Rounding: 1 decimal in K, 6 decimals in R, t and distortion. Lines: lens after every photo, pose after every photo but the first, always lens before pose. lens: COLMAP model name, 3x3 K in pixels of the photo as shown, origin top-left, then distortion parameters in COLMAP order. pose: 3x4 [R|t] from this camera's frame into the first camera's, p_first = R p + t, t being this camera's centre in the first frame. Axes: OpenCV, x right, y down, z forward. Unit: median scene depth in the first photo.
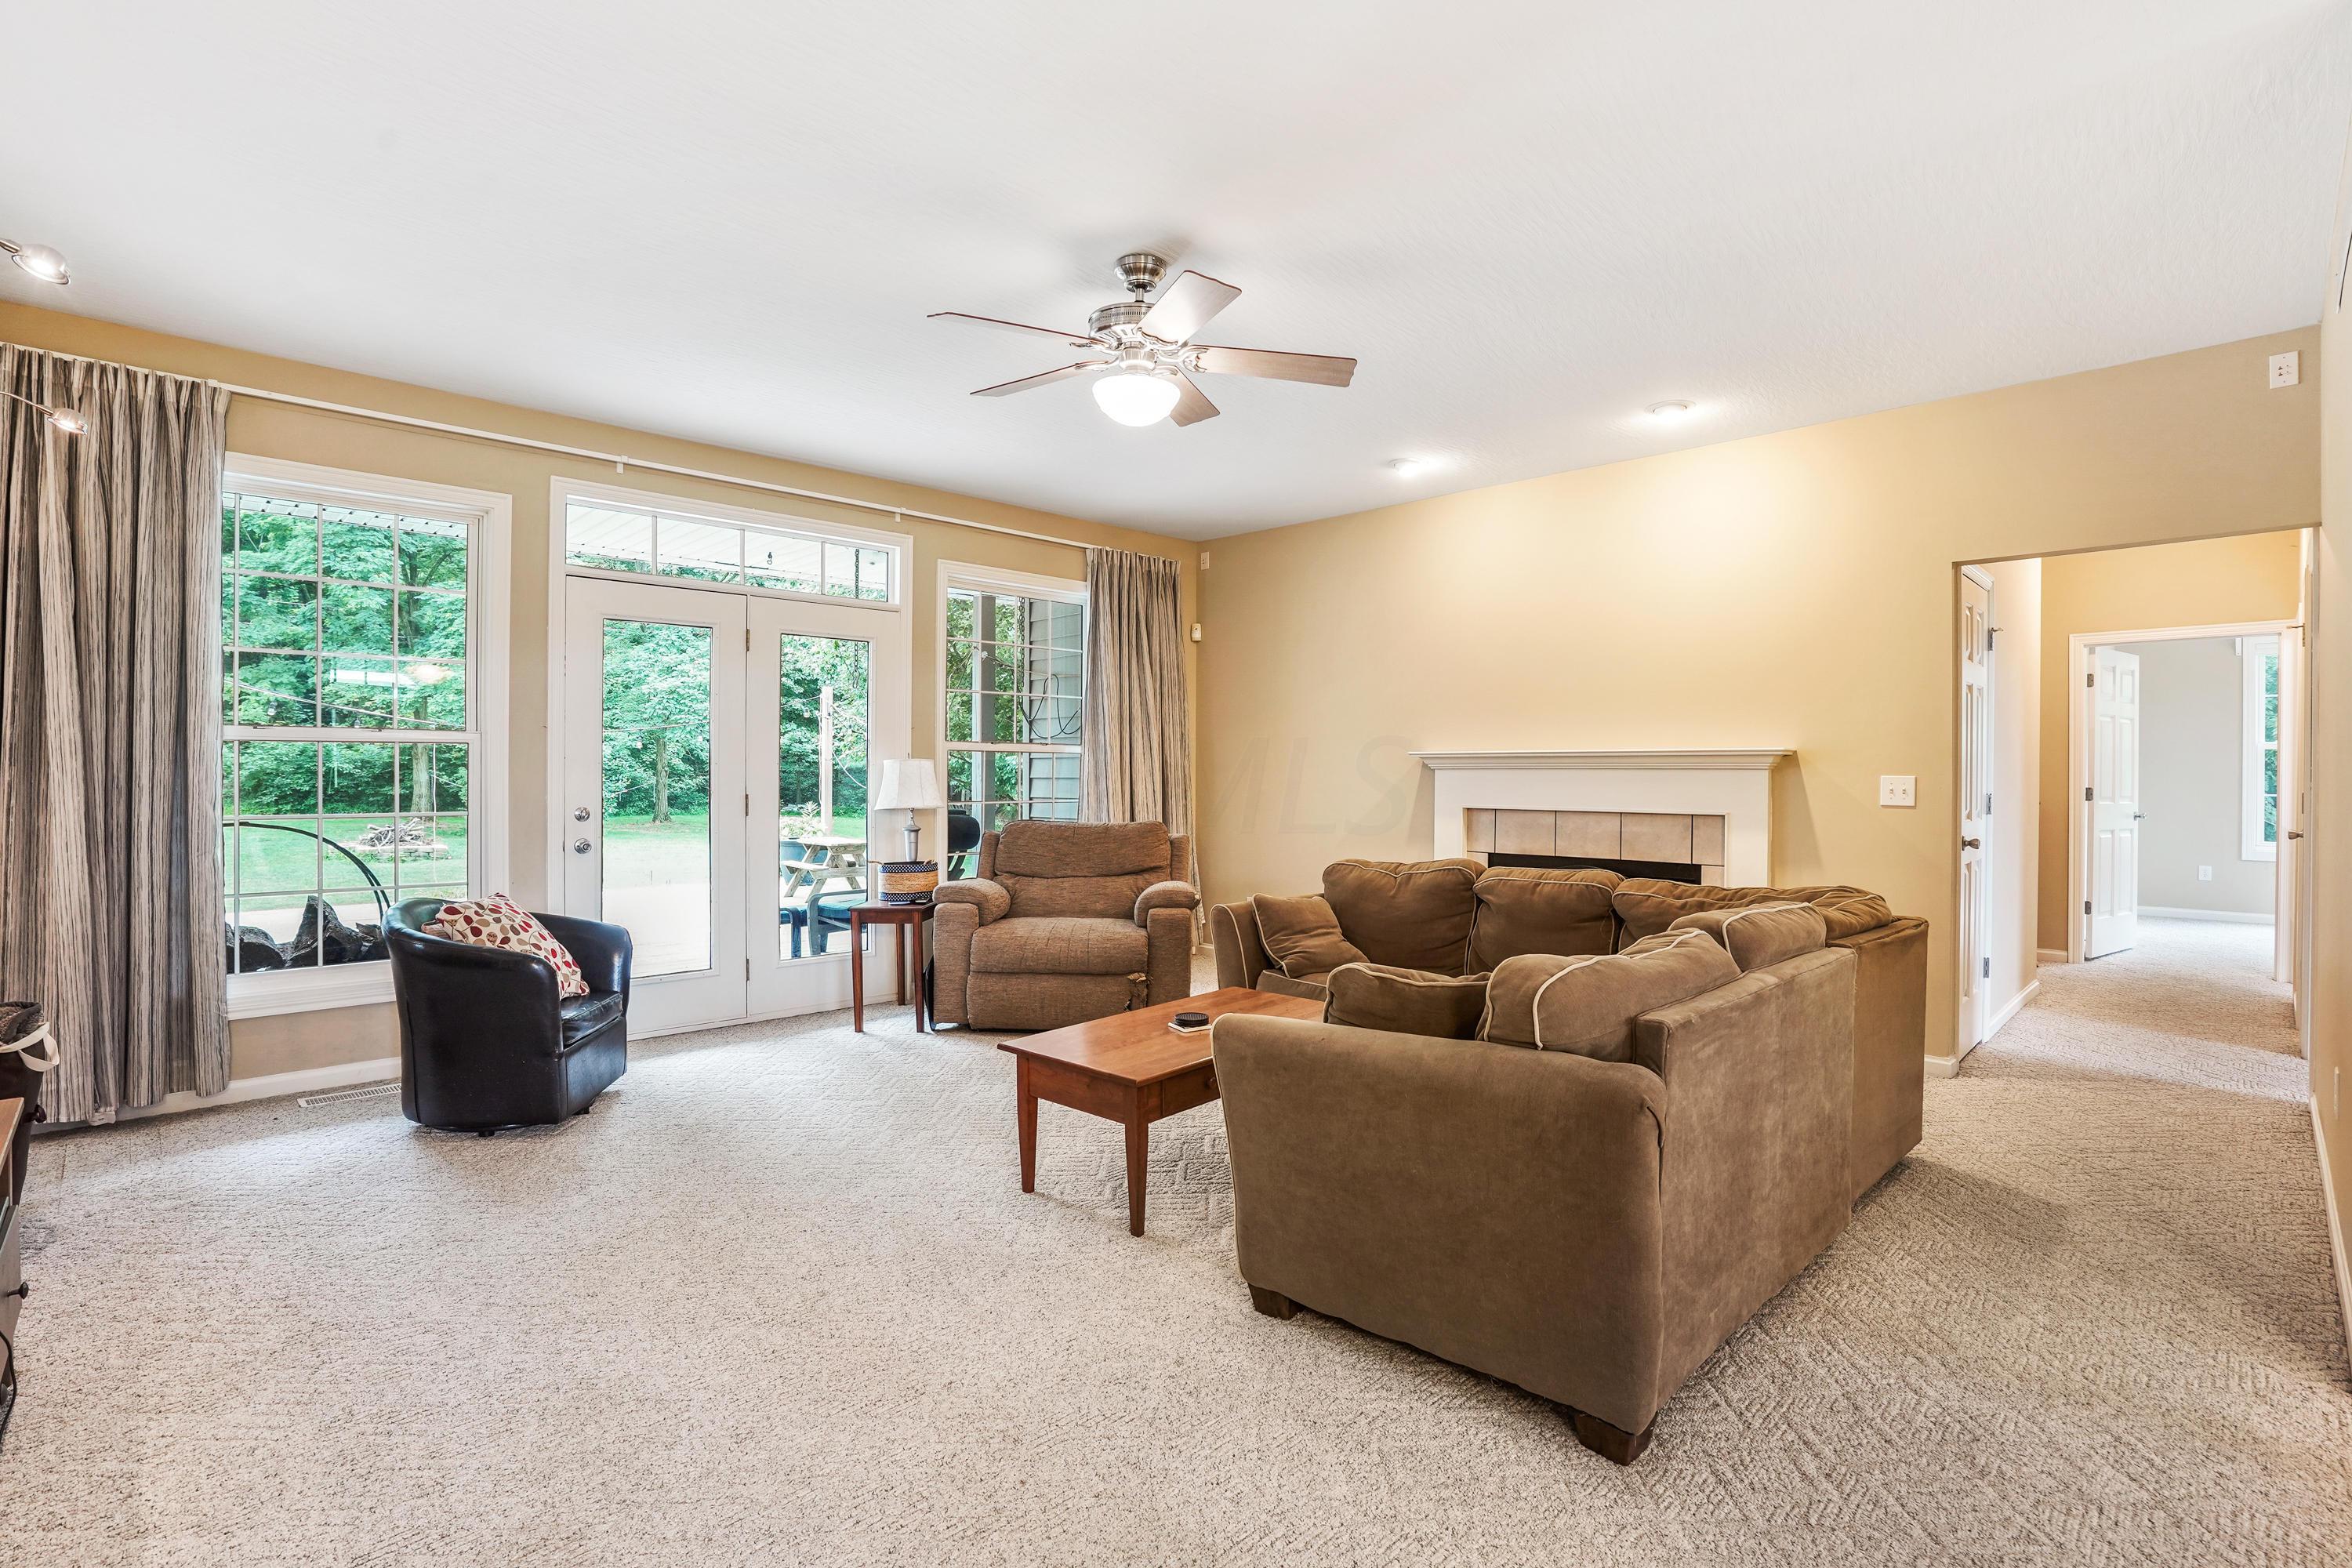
lens RADIAL K [[1106.1, 0, 1176.0], [0, 1106.1, 784.0], [0, 0, 1]] dist [-0.059156, 0.027490]
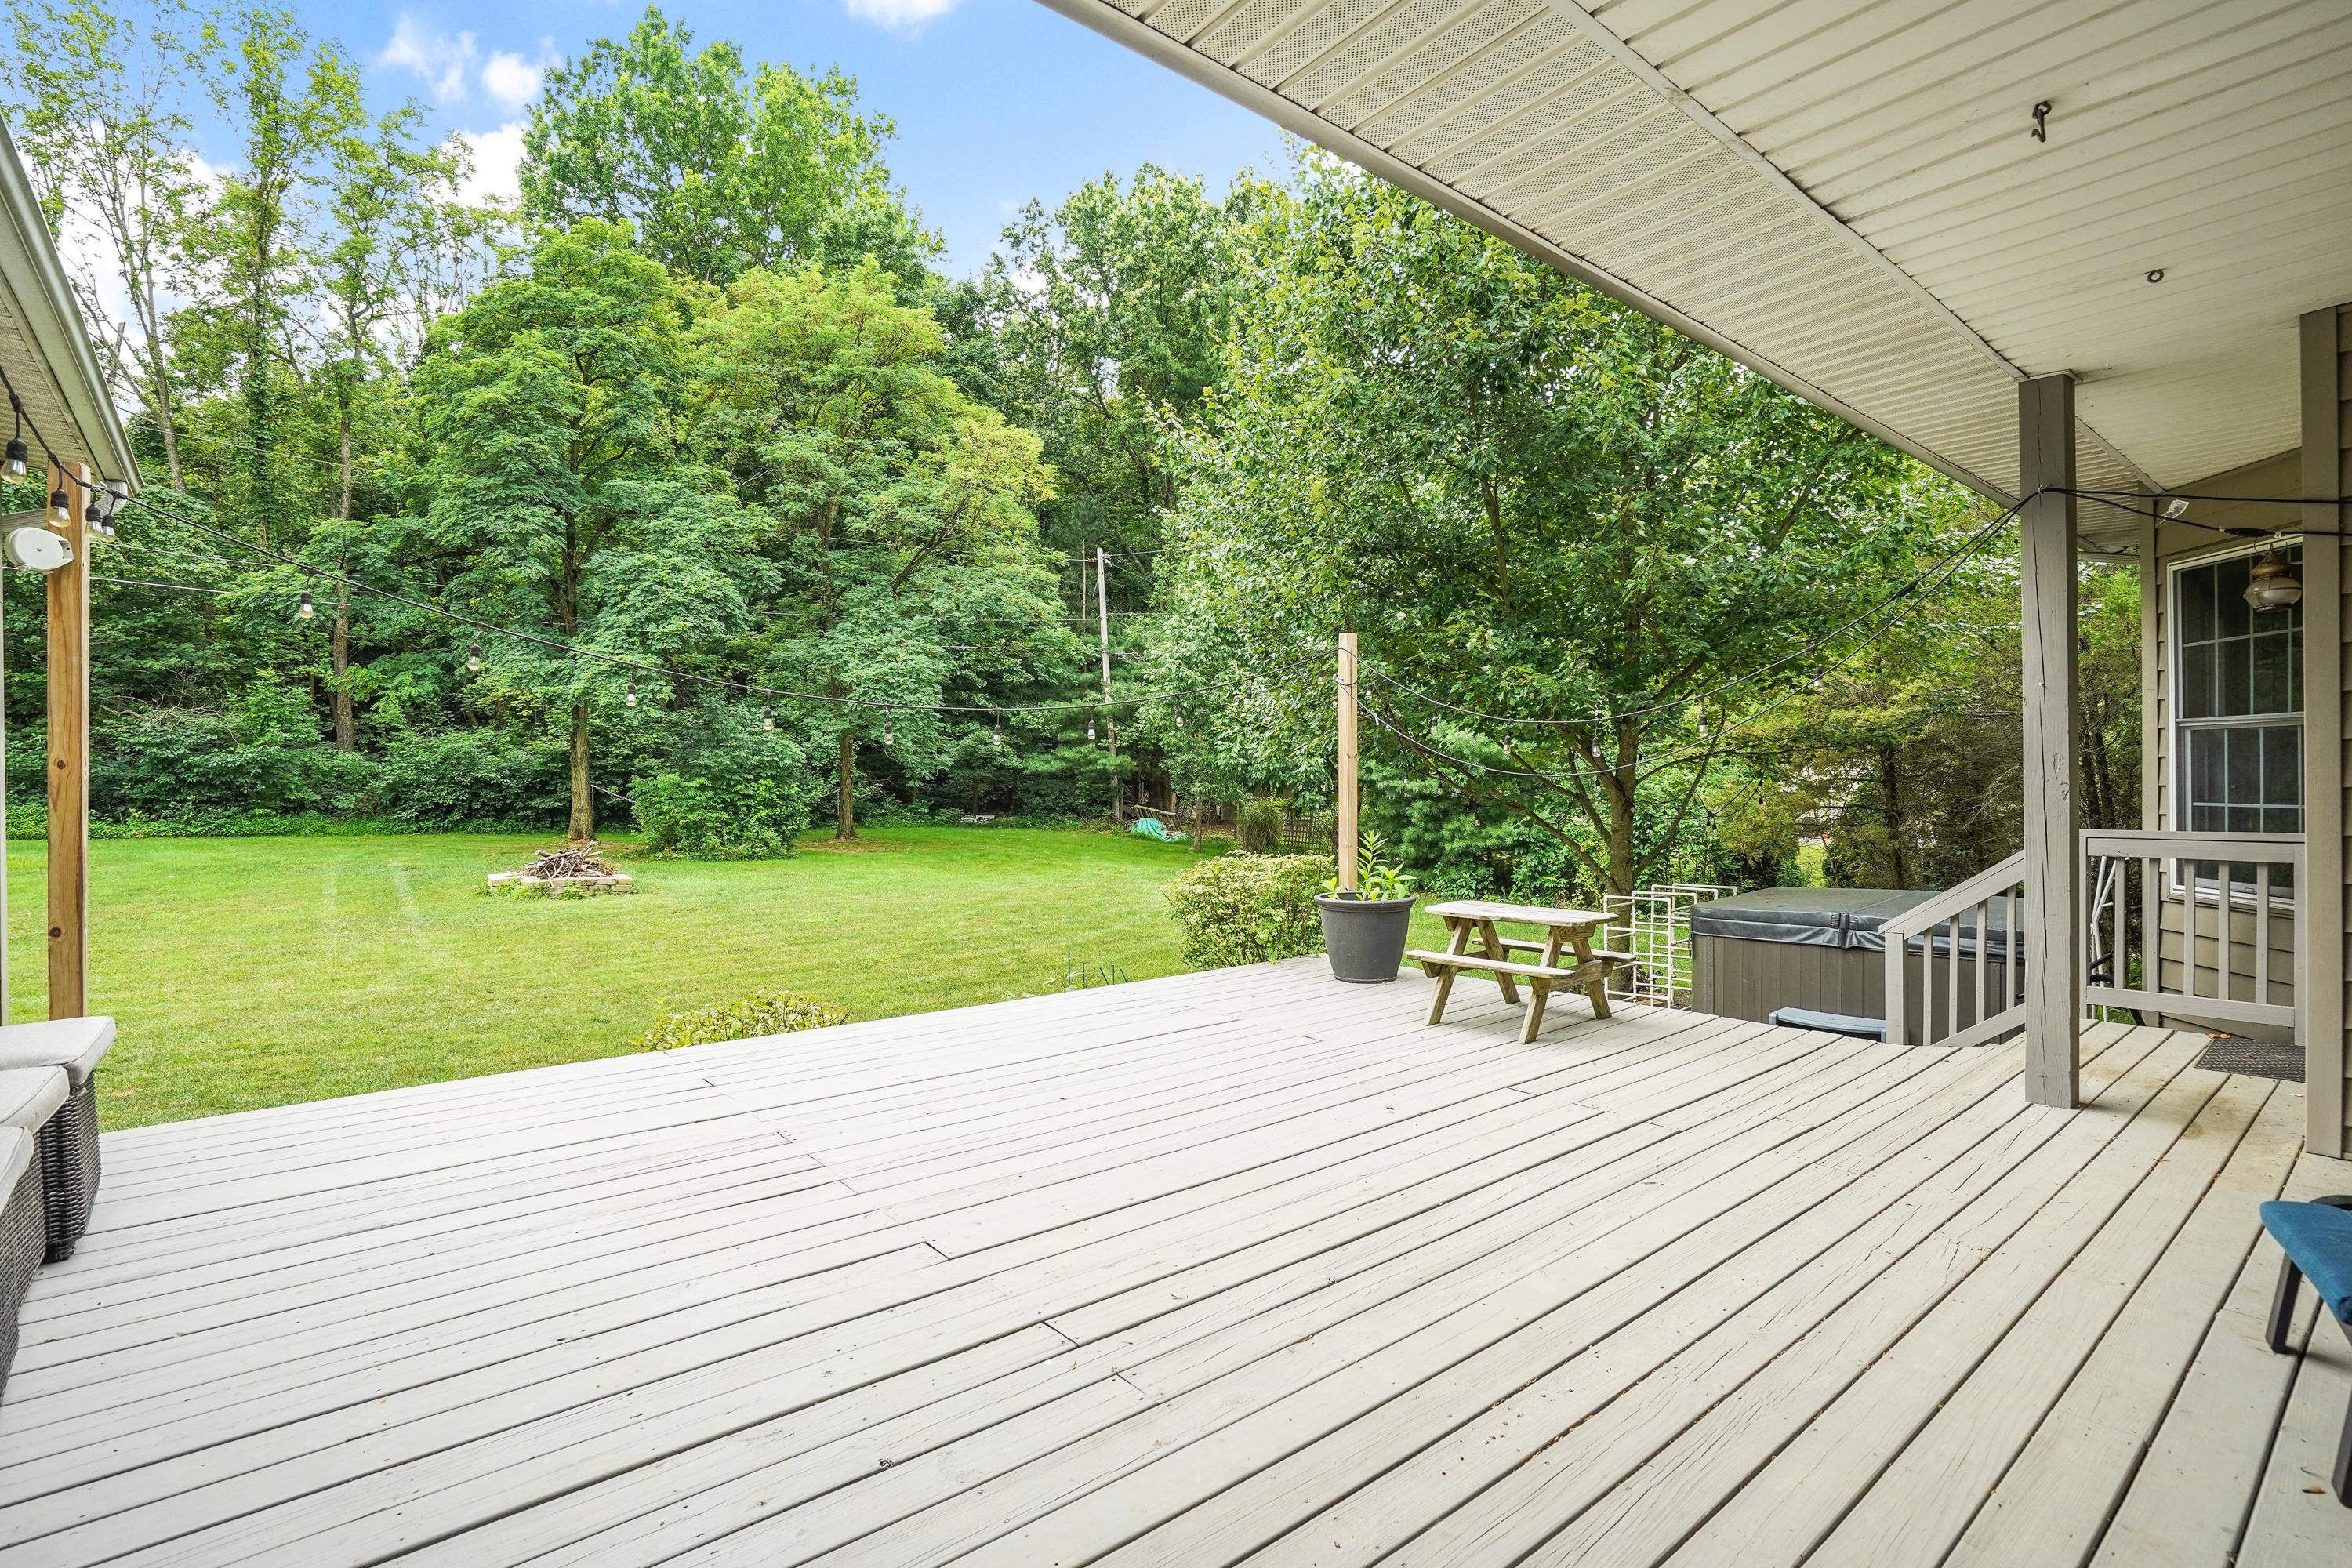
lens RADIAL K [[1106.1, 0, 1176.0], [0, 1106.1, 784.0], [0, 0, 1]] dist [-0.059156, 0.027490]
pose [[0.997084, -0.008810, -0.075799, -0.189015], [0.008616, 0.999959, -0.002881, -0.002823], [0.075821, 0.002219, 0.997119, 0.209923]]
